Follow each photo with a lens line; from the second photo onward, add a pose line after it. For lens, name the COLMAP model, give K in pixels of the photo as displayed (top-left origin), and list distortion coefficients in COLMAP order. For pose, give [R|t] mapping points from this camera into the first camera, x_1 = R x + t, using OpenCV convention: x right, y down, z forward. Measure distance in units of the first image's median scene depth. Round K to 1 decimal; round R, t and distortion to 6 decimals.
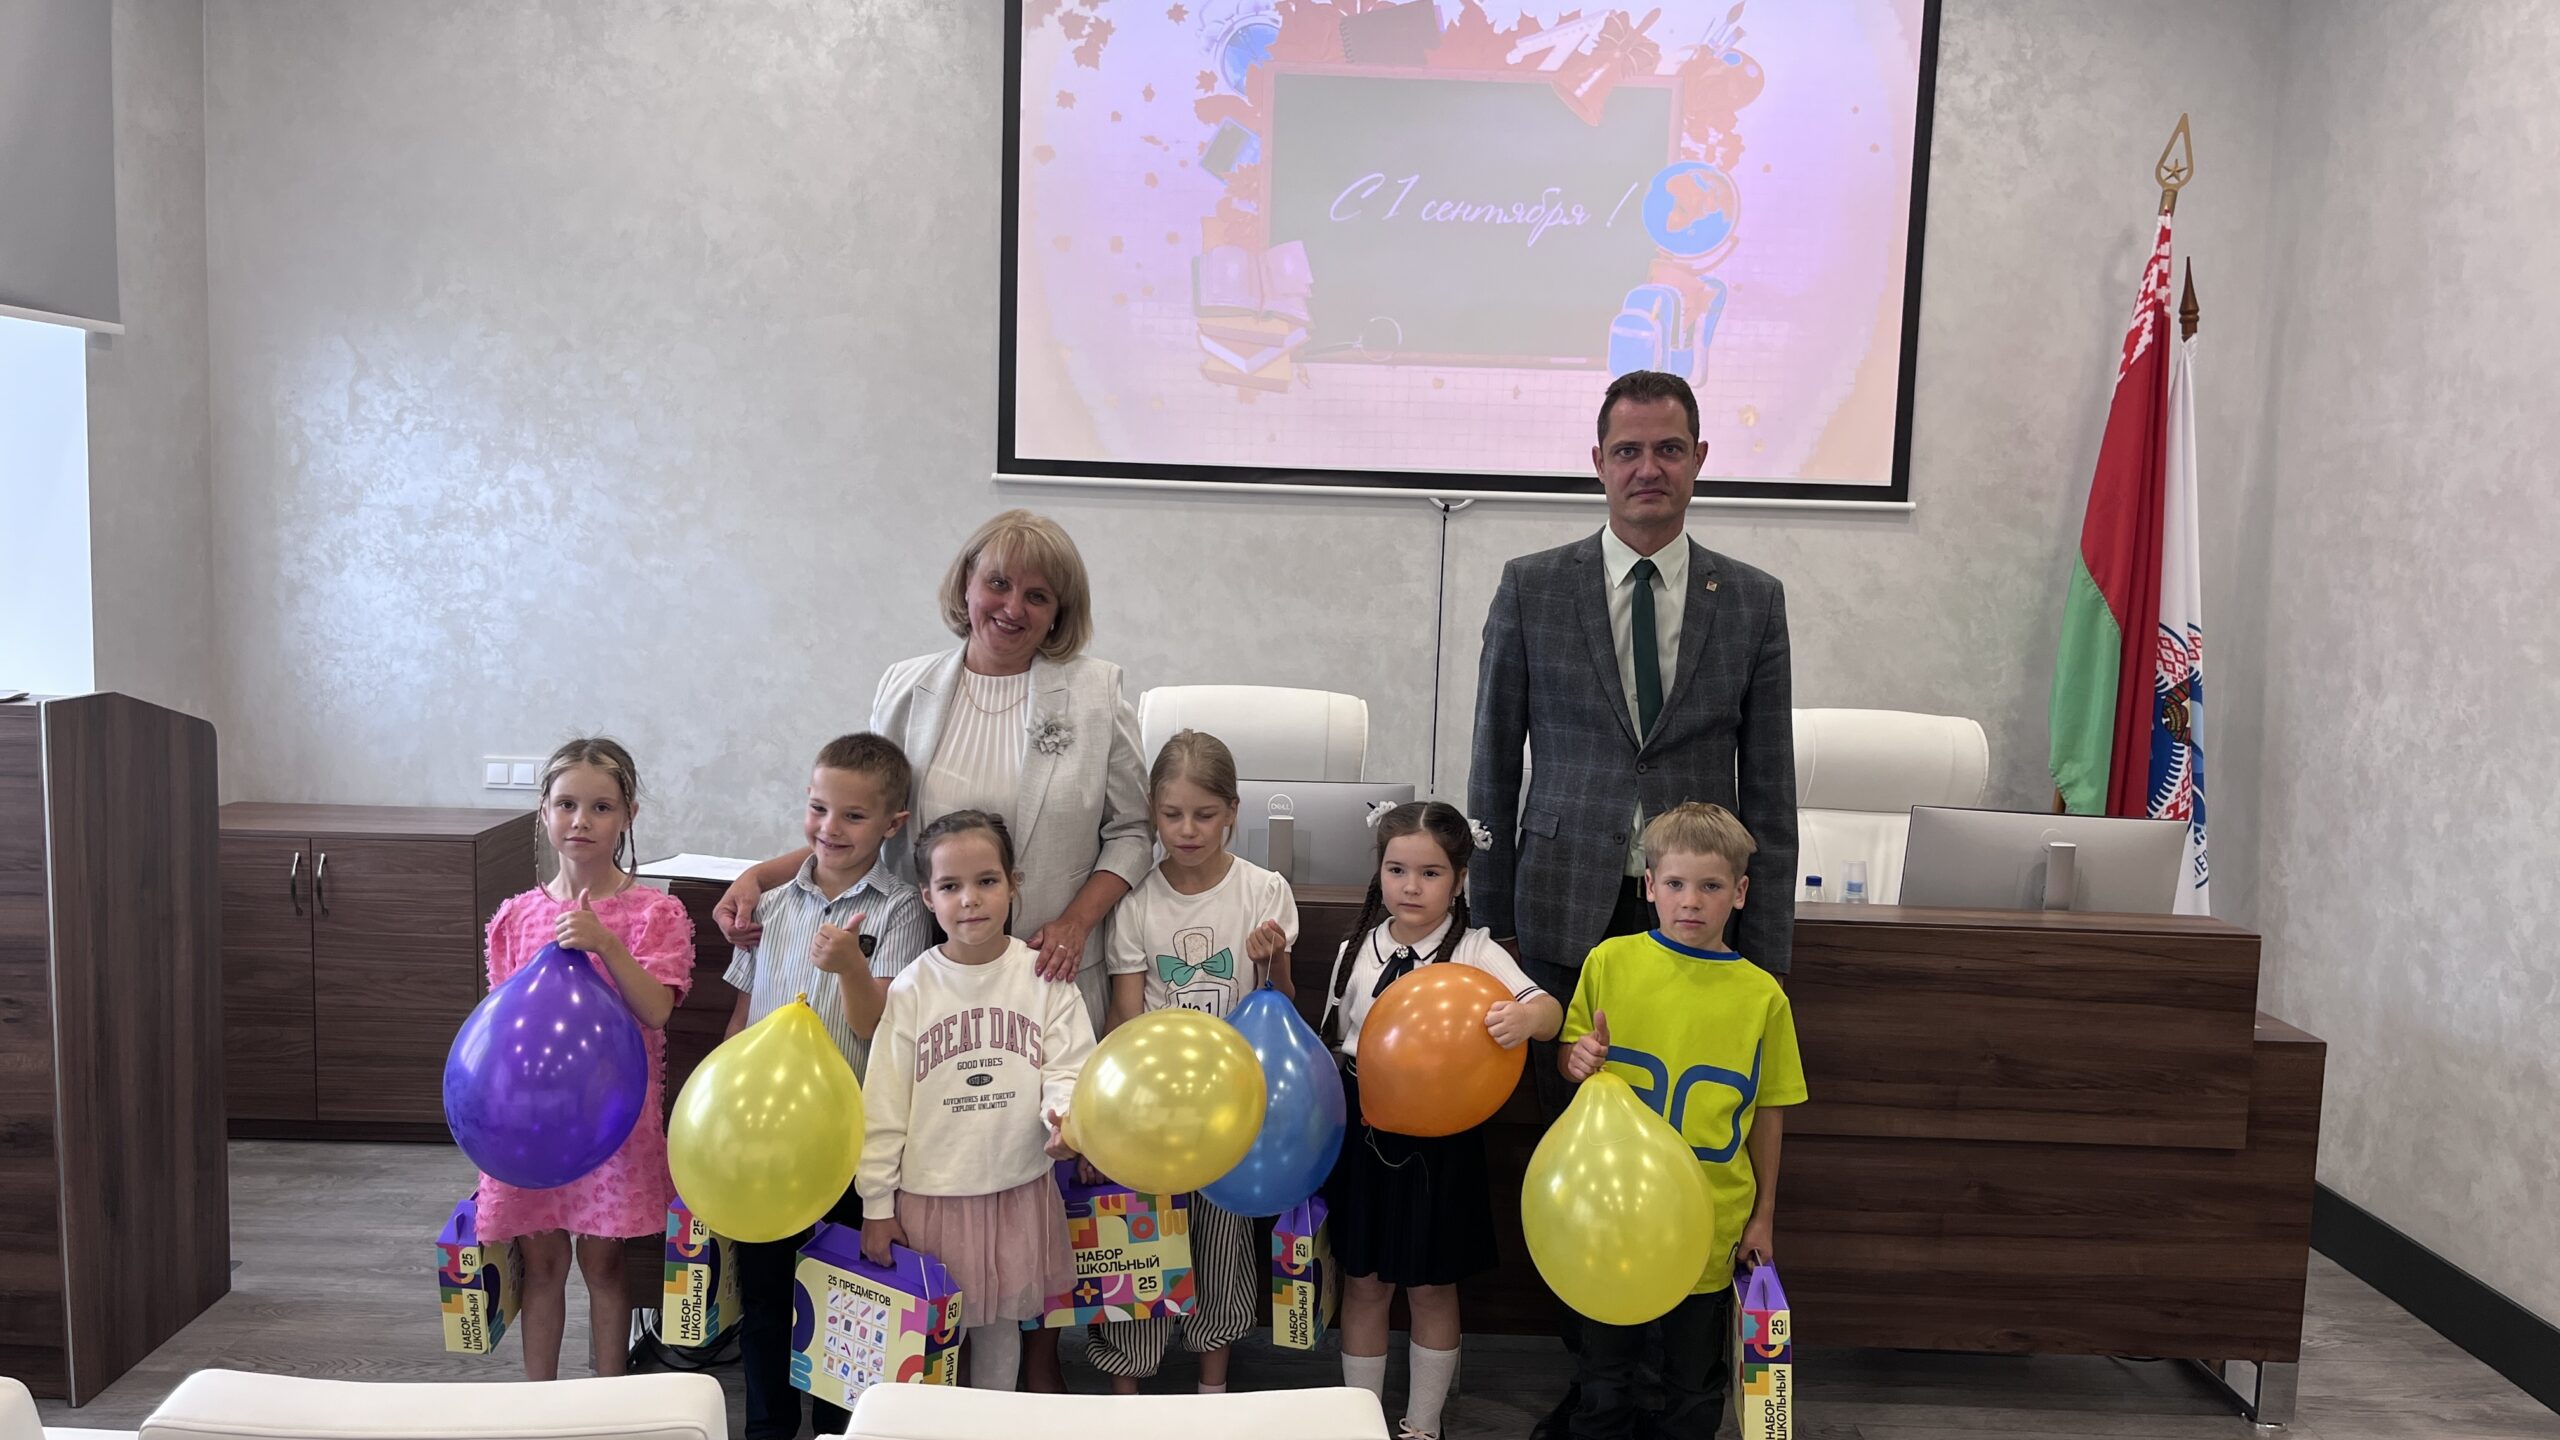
lens RADIAL K [[1954.7, 0, 1273.0], [0, 1954.7, 735.4], [0, 0, 1]] dist [0.040077, -0.052447]
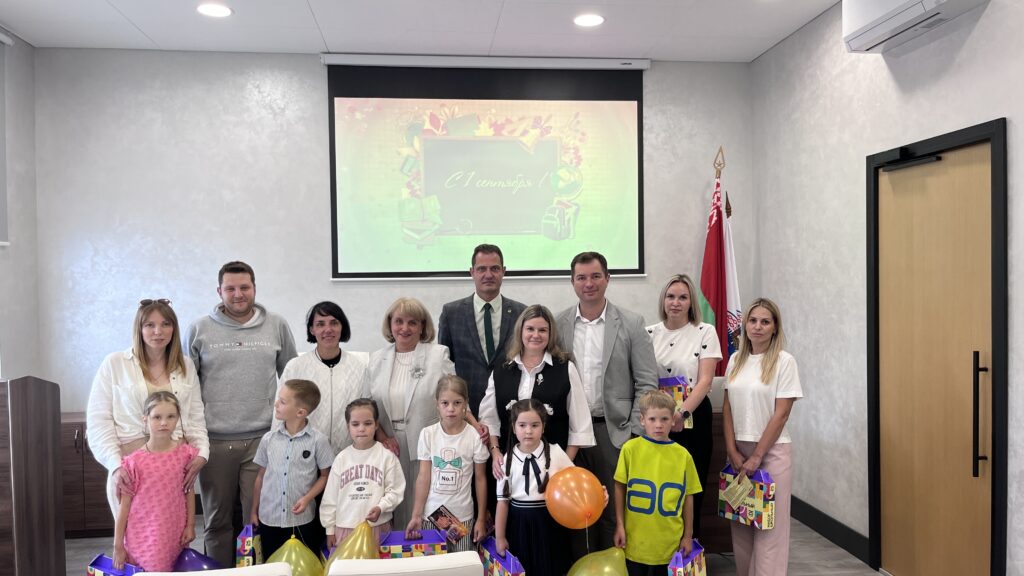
lens RADIAL K [[781.9, 0, 512.6], [0, 781.9, 291.7], [0, 0, 1]] dist [0.040077, -0.052447]
pose [[0.992675, -0.048939, 0.110463, -0.007619], [0.058261, 0.994861, -0.082805, -0.005381], [-0.105843, 0.088634, 0.990425, -0.151910]]
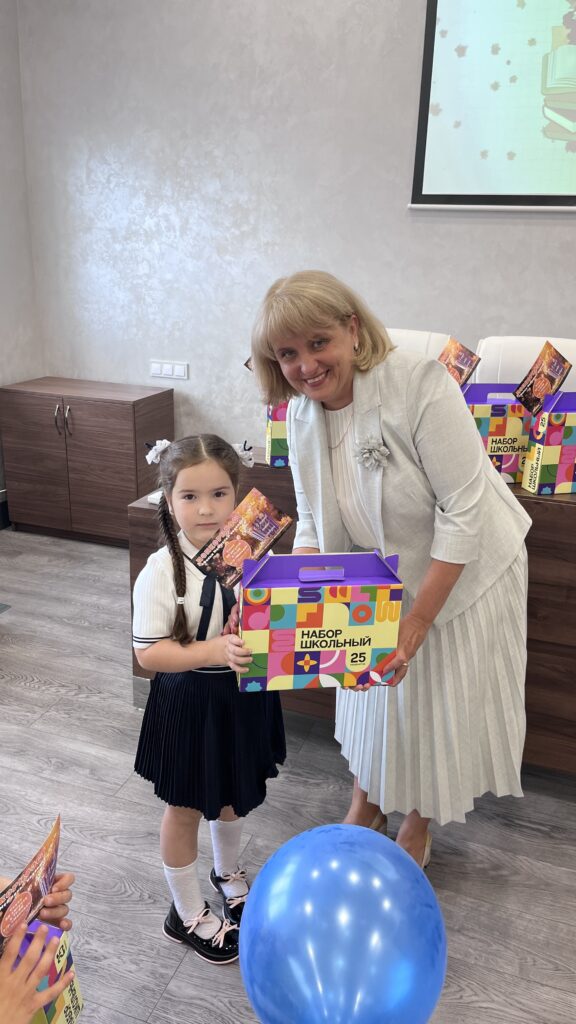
lens RADIAL K [[781.9, 0, 290.3], [0, 781.9, 511.6], [0, 0, 1]] dist [0.040077, -0.052447]
pose [[0.942749, 0.104203, -0.316807, 0.004952], [-0.036227, 0.976310, 0.213321, -0.014319], [0.331531, -0.189631, 0.924190, 0.281314]]
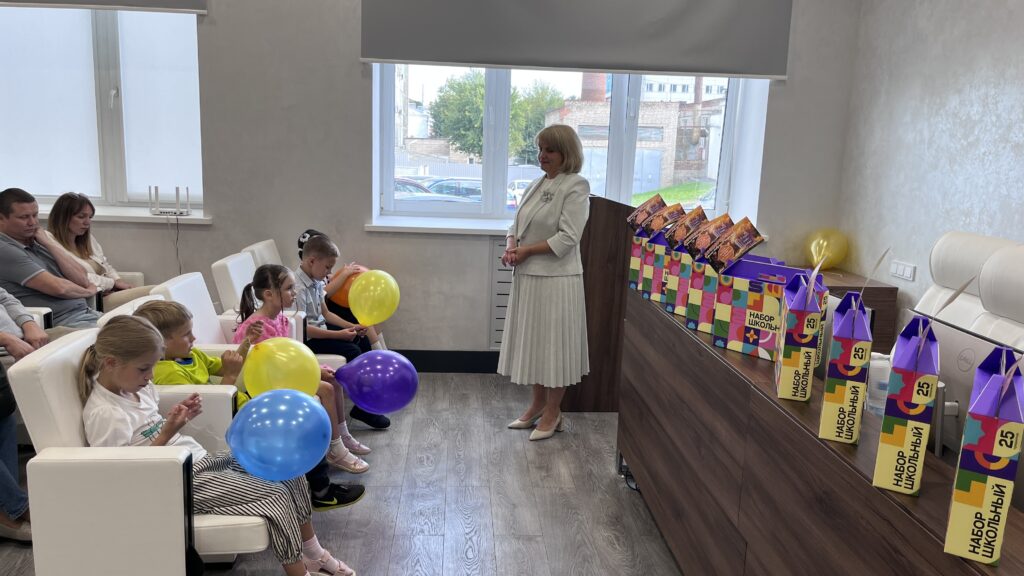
lens RADIAL K [[781.9, 0, 513.9], [0, 781.9, 283.9], [0, 0, 1]] dist [0.040077, -0.052447]
pose [[0.067964, 0.142749, -0.987423, 0.430206], [-0.135663, 0.981841, 0.132604, -0.021930], [0.988421, 0.124944, 0.086095, 0.533158]]
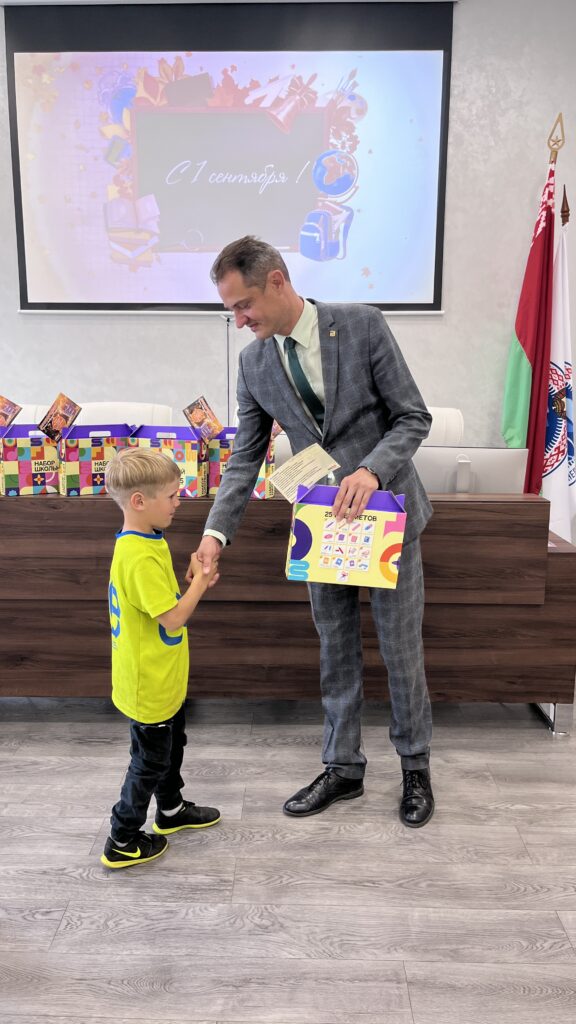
lens RADIAL K [[781.9, 0, 285.5], [0, 781.9, 509.4], [0, 0, 1]] dist [0.040077, -0.052447]
pose [[0.999366, -0.025693, -0.024627, 0.169338], [0.027579, 0.996449, 0.079558, 0.025528], [0.022495, -0.080187, 0.996526, 0.121521]]
